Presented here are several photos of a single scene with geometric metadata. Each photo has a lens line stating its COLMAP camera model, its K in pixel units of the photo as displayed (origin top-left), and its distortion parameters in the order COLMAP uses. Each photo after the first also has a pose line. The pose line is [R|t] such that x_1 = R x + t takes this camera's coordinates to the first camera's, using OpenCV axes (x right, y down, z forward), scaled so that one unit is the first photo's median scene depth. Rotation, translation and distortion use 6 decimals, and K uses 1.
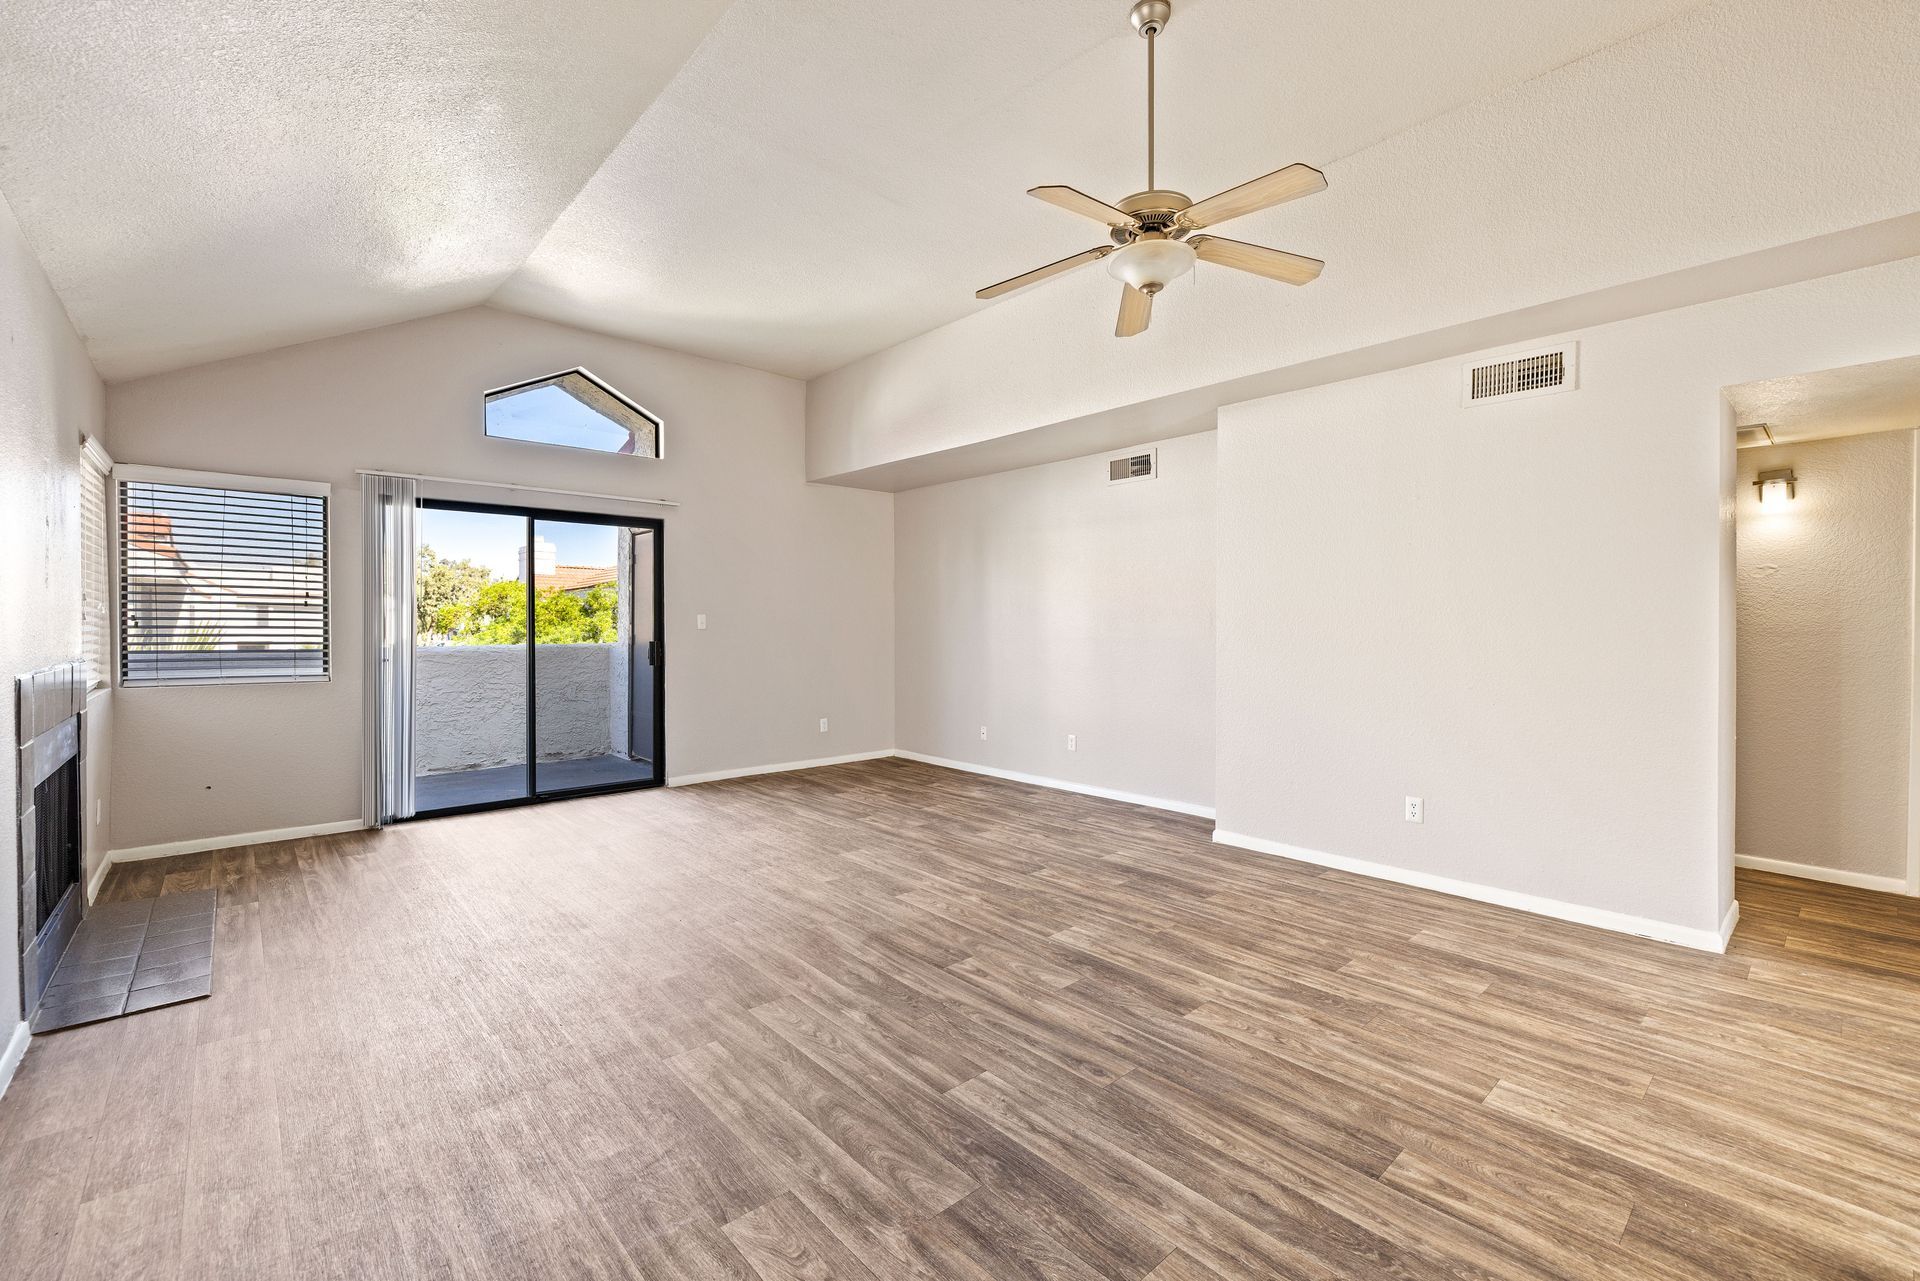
lens RADIAL K [[798.7, 0, 960.0], [0, 798.7, 640.5], [0, 0, 1]] dist [-0.000417, 0.000727]
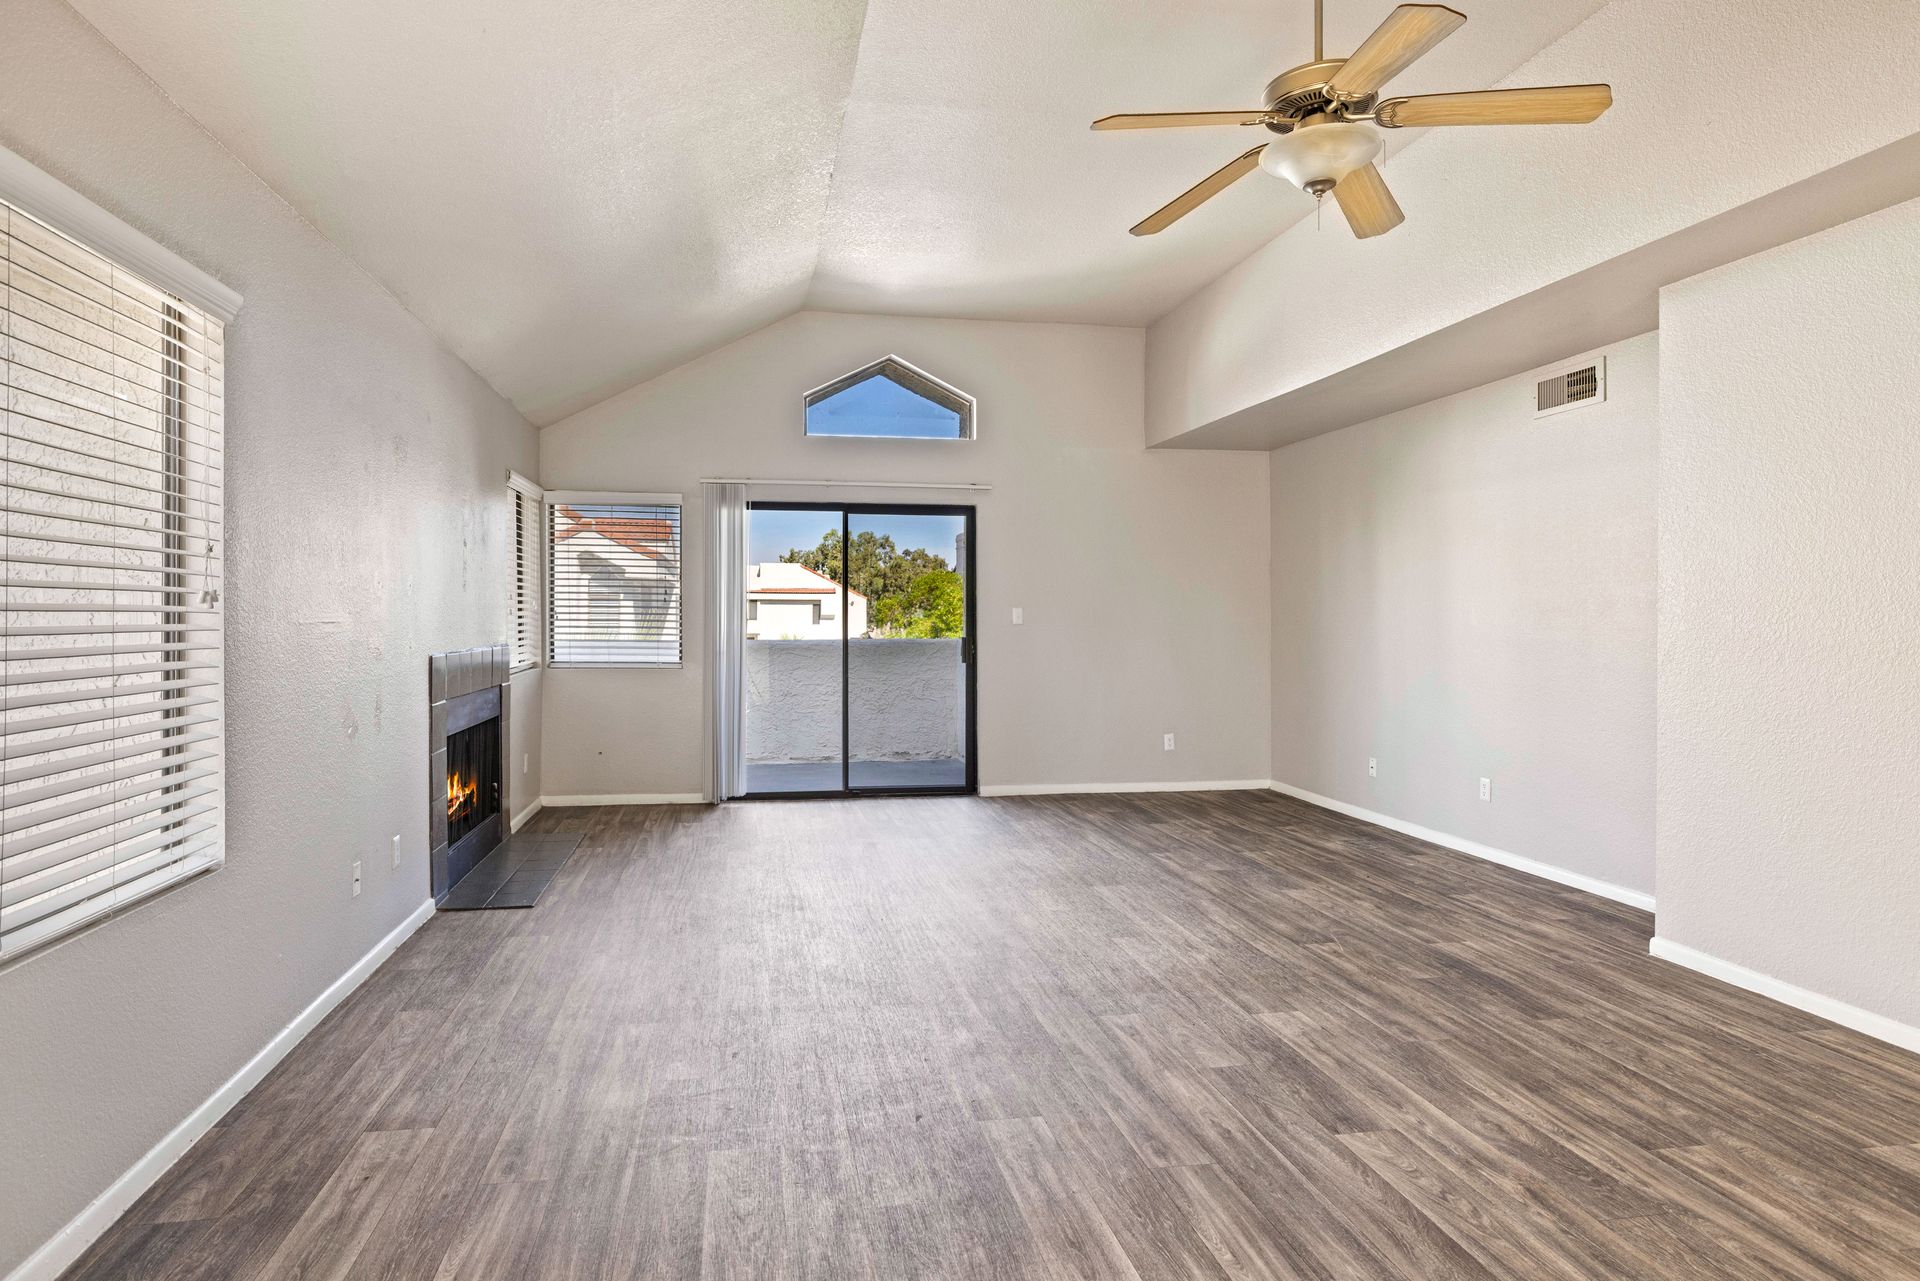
lens RADIAL K [[1036.6, 0, 960.0], [0, 1036.6, 640.5], [0, 0, 1]] dist [-0.003576, 0.001047]
pose [[0.840276, 0.014125, -0.541975, 0.351553], [-0.013529, 0.999896, 0.005084, -0.001527], [0.541990, 0.003061, 0.840379, -0.020140]]
